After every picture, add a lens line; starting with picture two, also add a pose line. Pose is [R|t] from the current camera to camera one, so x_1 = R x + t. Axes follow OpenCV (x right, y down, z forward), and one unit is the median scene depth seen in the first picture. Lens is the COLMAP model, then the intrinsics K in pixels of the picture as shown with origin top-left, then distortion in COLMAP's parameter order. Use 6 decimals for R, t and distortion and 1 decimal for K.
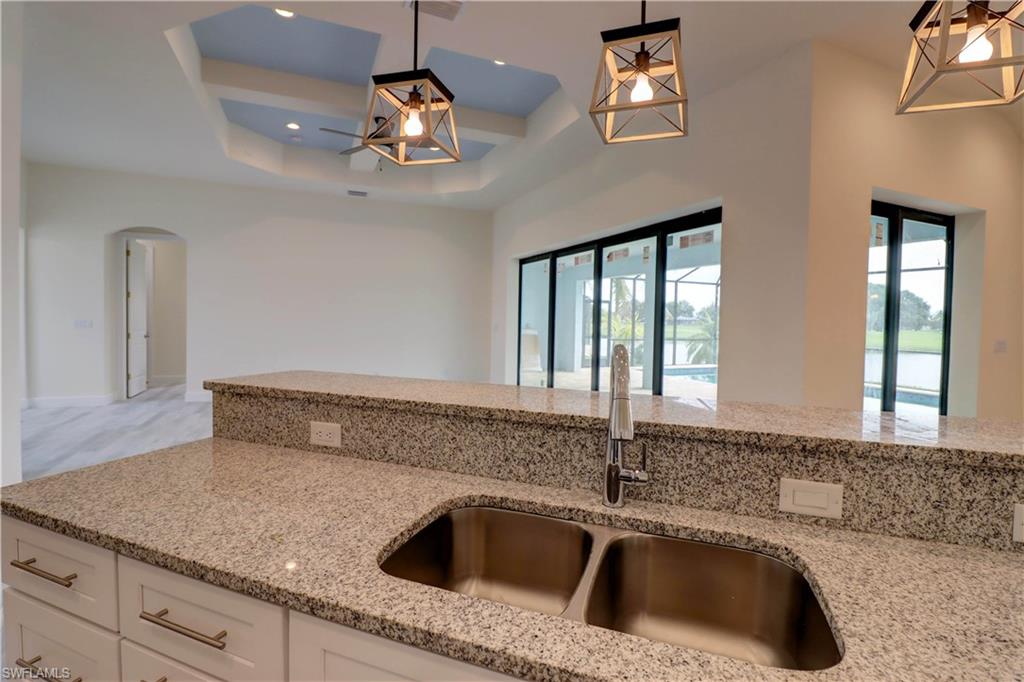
lens RADIAL K [[475.5, 0, 507.4], [0, 475.5, 332.7], [0, 0, 1]] dist [-0.003273, -0.010459]
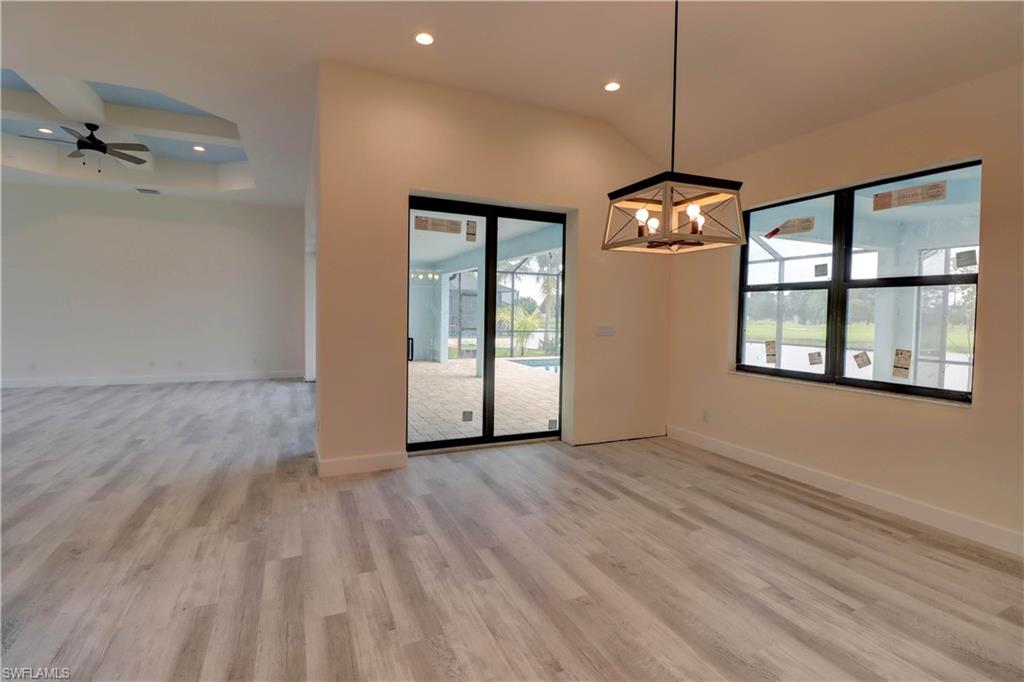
lens RADIAL K [[475.5, 0, 507.7], [0, 475.5, 336.1], [0, 0, 1]] dist [-0.003273, -0.010459]
pose [[0.999728, -0.003961, 0.022999, 0.852553], [0.003538, 0.999825, 0.018393, 0.021305], [-0.023067, -0.018307, 0.999566, -0.132906]]
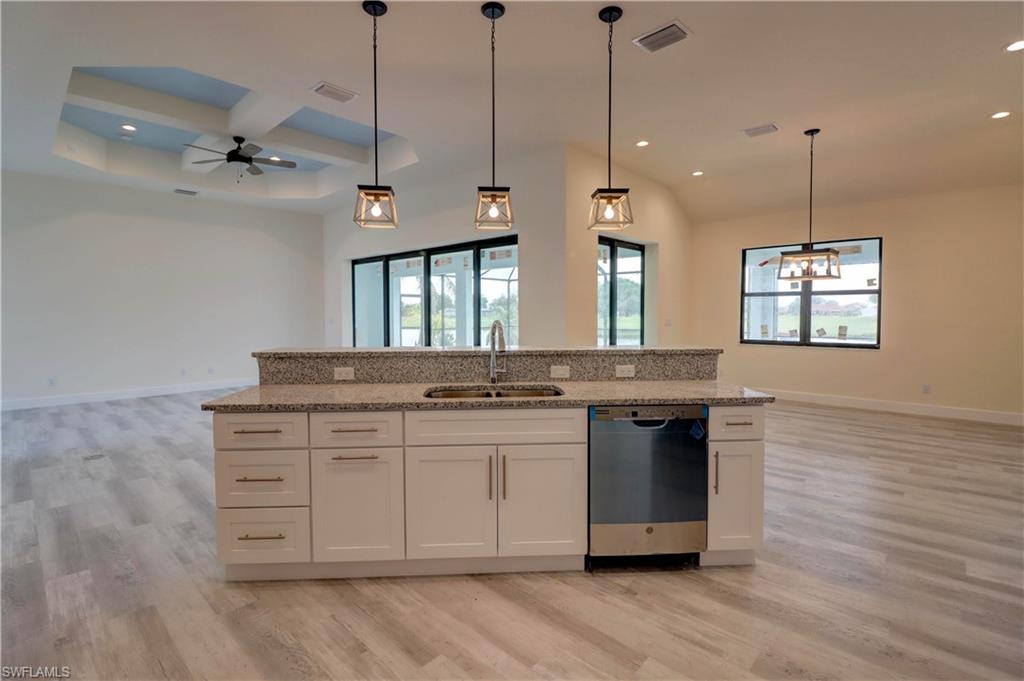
lens RADIAL K [[475.5, 0, 507.4], [0, 475.5, 333.7], [0, 0, 1]] dist [-0.003273, -0.010459]
pose [[0.914012, -0.039687, 0.403741, -0.203142], [0.032350, 0.999164, 0.024979, 0.009265], [-0.404395, -0.009770, 0.914532, -0.379567]]
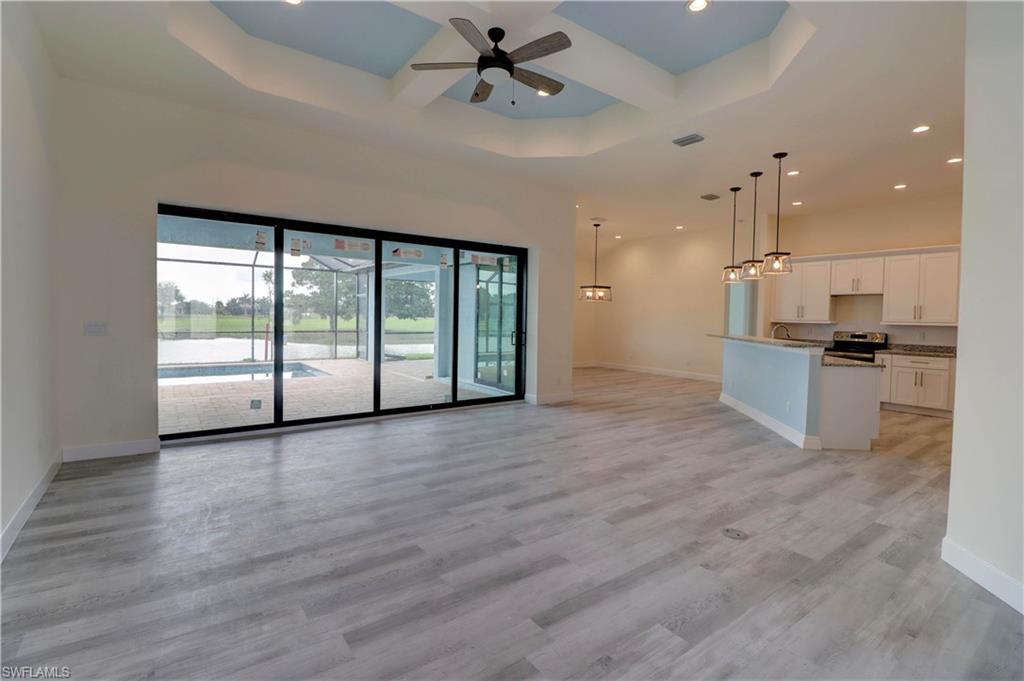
lens RADIAL K [[475.5, 0, 511.1], [0, 475.5, 330.3], [0, 0, 1]] dist [-0.003273, -0.010459]
pose [[-0.236649, -0.053437, 0.970125, -1.257426], [0.006719, 0.998373, 0.056632, -0.070363], [-0.971572, 0.019920, -0.235905, 1.492733]]
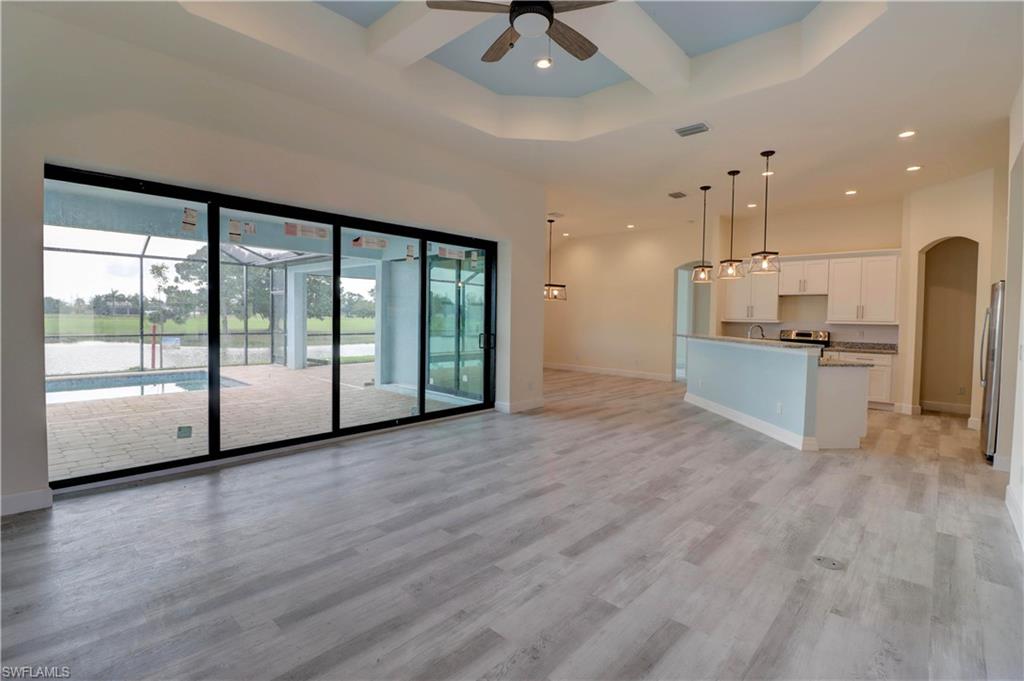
lens RADIAL K [[475.5, 0, 512.8], [0, 475.5, 332.2], [0, 0, 1]] dist [-0.003273, -0.010459]
pose [[-0.418697, -0.057289, 0.906317, -1.033573], [0.003184, 0.997909, 0.064550, -0.072844], [-0.908120, 0.029913, -0.417640, 1.648085]]
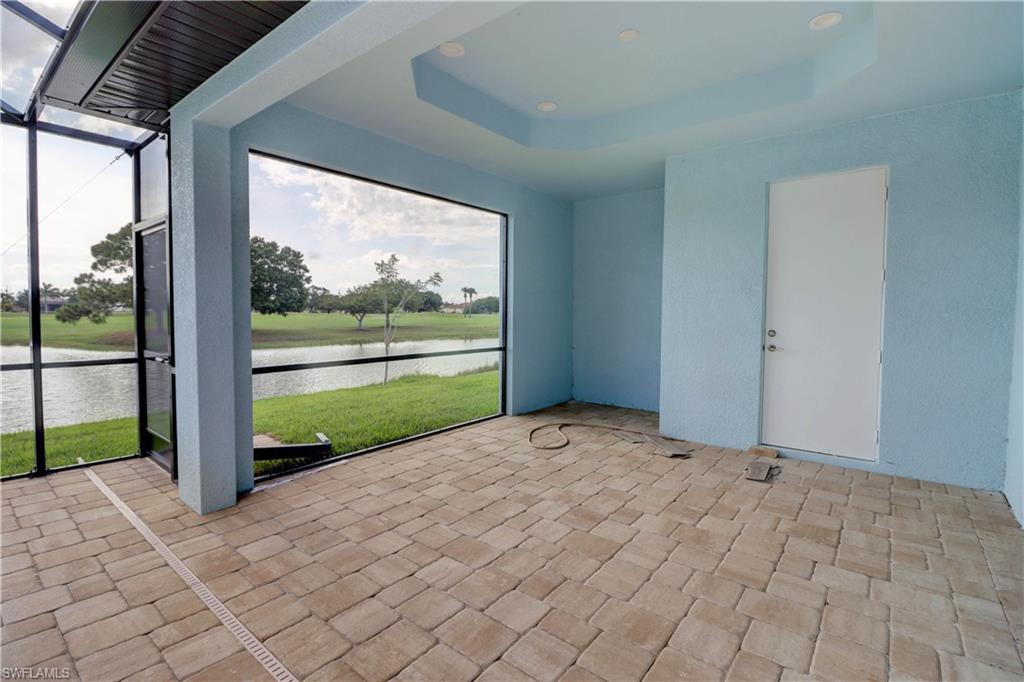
lens RADIAL K [[475.5, 0, 505.9], [0, 475.5, 327.9], [0, 0, 1]] dist [-0.003273, -0.010459]
pose [[-0.470094, -0.055545, 0.880867, 1.423620], [0.010404, 0.997600, 0.068459, 0.012272], [-0.882555, 0.041347, -0.468388, 1.569460]]
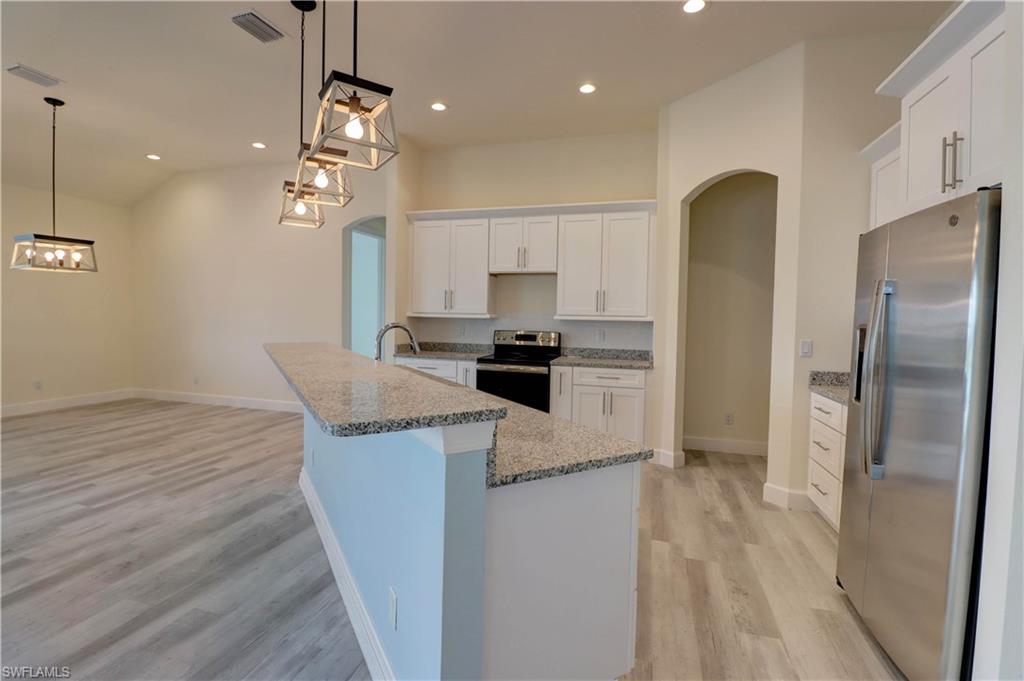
lens RADIAL K [[475.5, 0, 505.8], [0, 475.5, 335.2], [0, 0, 1]] dist [-0.003273, -0.010459]
pose [[-0.773007, -0.060517, 0.631504, -0.457477], [-0.015309, 0.996929, 0.076796, -0.028167], [-0.634213, 0.049696, -0.771560, 0.648307]]
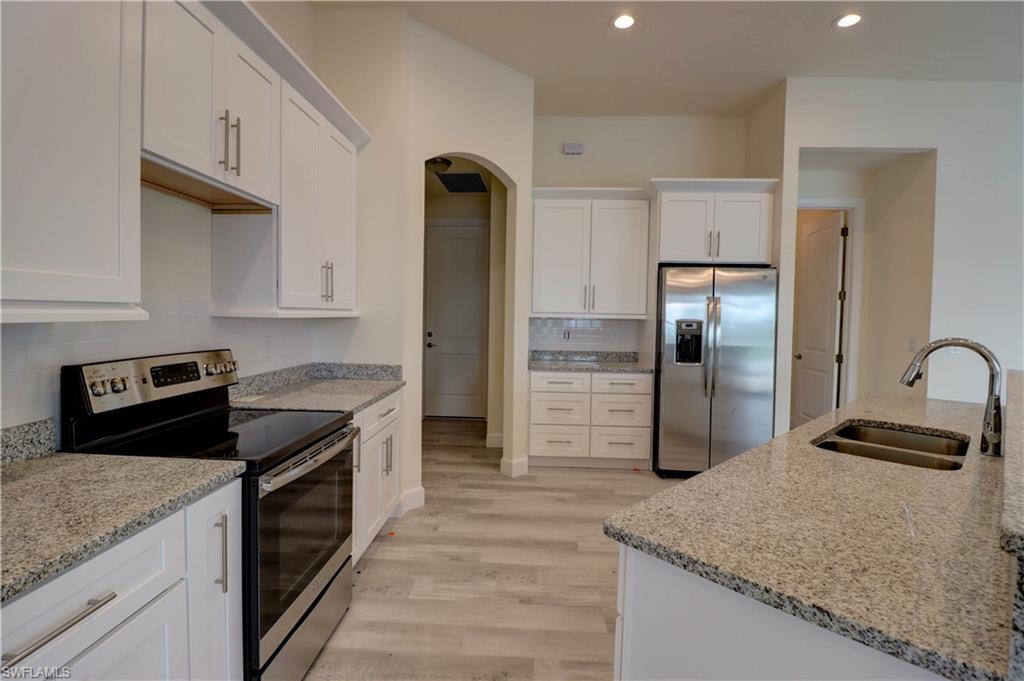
lens RADIAL K [[475.5, 0, 509.4], [0, 475.5, 333.7], [0, 0, 1]] dist [-0.003273, -0.010459]
pose [[-0.440050, 0.009713, -0.897921, 0.598215], [-0.054053, 0.997842, 0.037283, 0.007514], [0.896345, 0.064942, -0.438575, 0.076088]]
